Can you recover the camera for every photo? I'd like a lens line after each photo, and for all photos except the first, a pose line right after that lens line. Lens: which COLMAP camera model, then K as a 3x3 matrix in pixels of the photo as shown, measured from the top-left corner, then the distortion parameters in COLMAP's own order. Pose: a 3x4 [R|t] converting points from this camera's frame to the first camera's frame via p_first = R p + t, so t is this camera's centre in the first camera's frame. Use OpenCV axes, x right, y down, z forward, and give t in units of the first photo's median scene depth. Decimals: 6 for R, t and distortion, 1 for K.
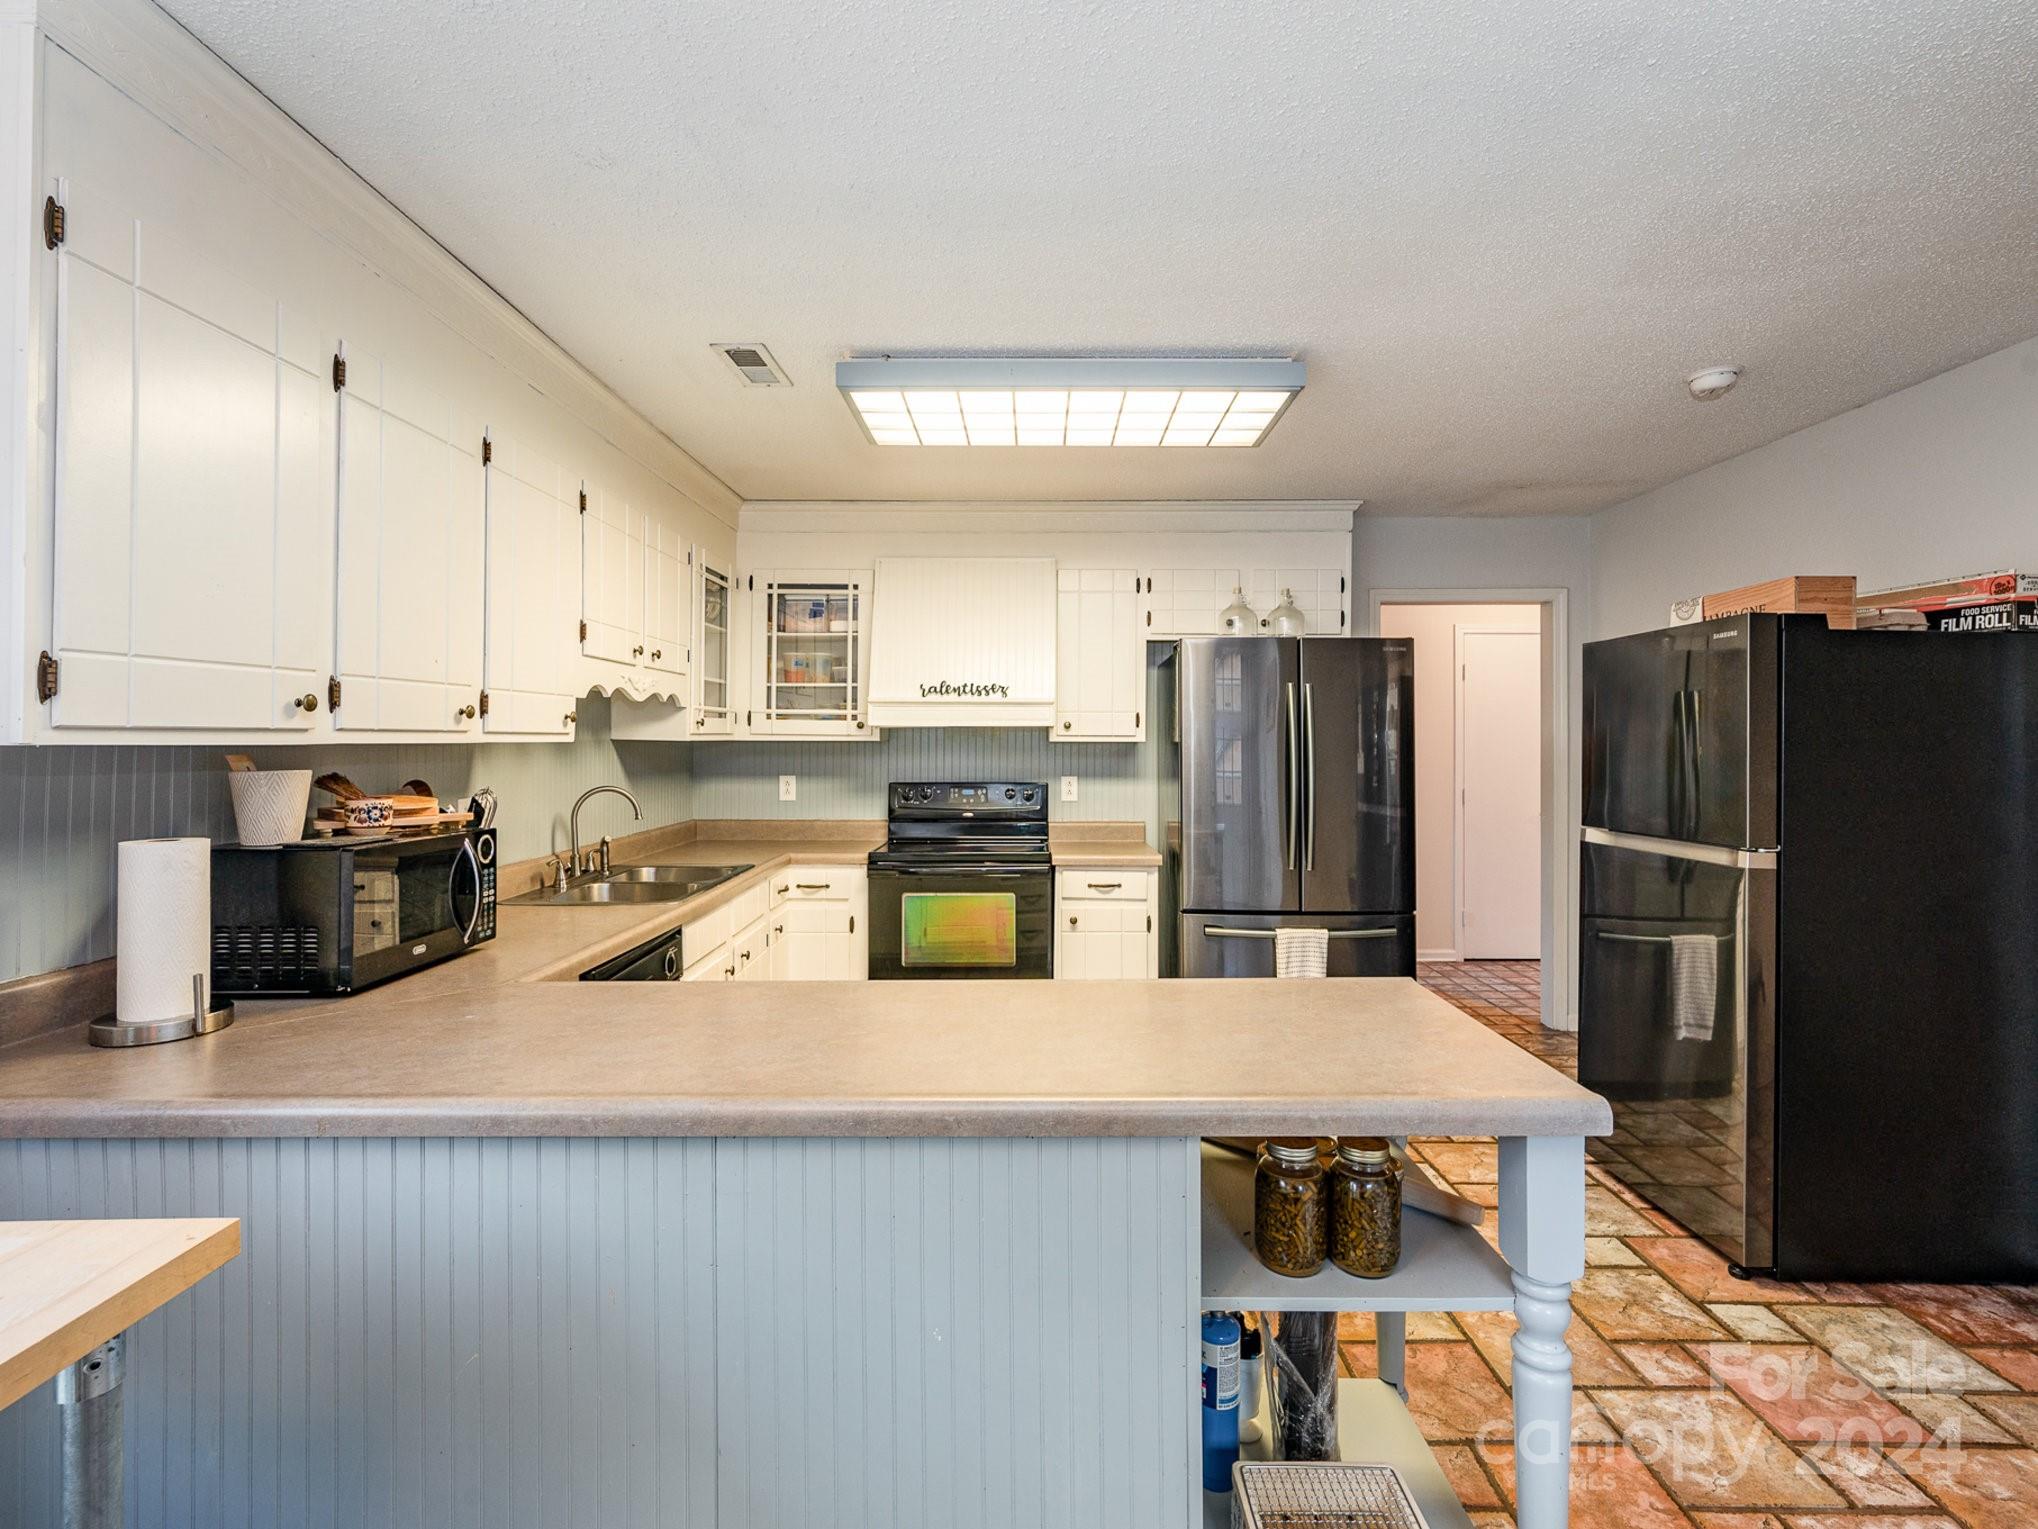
lens RADIAL K [[932.6, 0, 1015.6], [0, 932.6, 741.6], [0, 0, 1]] dist [0.001251, -0.000086]
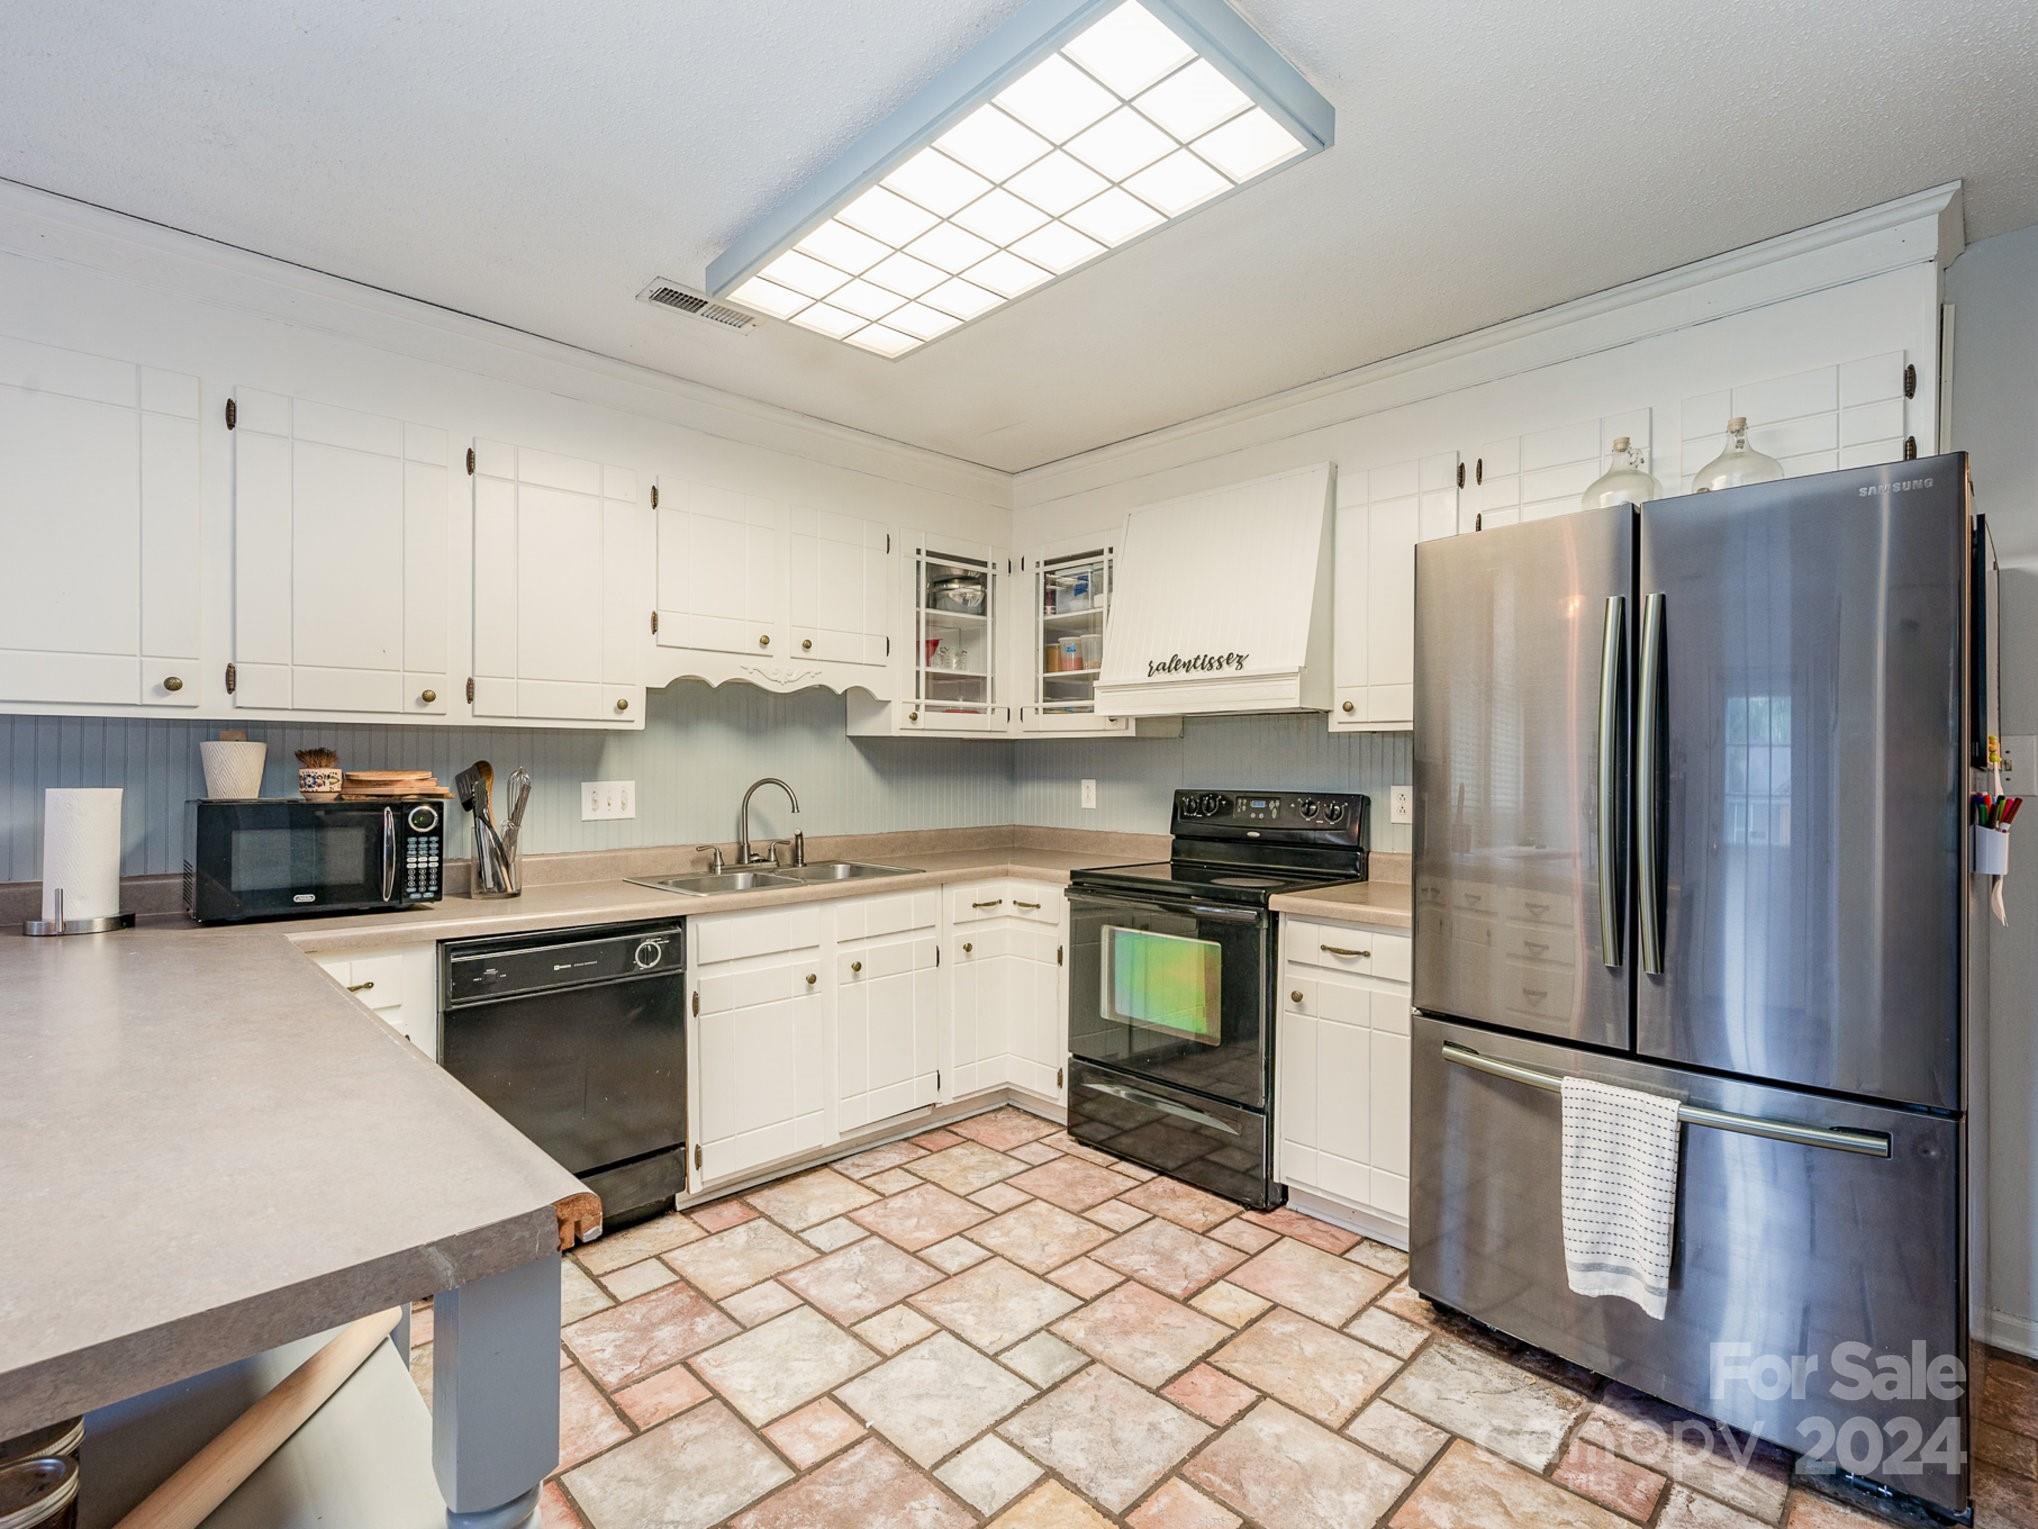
lens RADIAL K [[948.1, 0, 1019.0], [0, 948.1, 764.5], [0, 0, 1]] dist [0.000054, -0.000139]
pose [[0.711320, 0.001752, -0.702867, 0.379102], [-0.003659, 0.999993, -0.001211, 0.026603], [0.702859, 0.003434, 0.711321, 0.362310]]
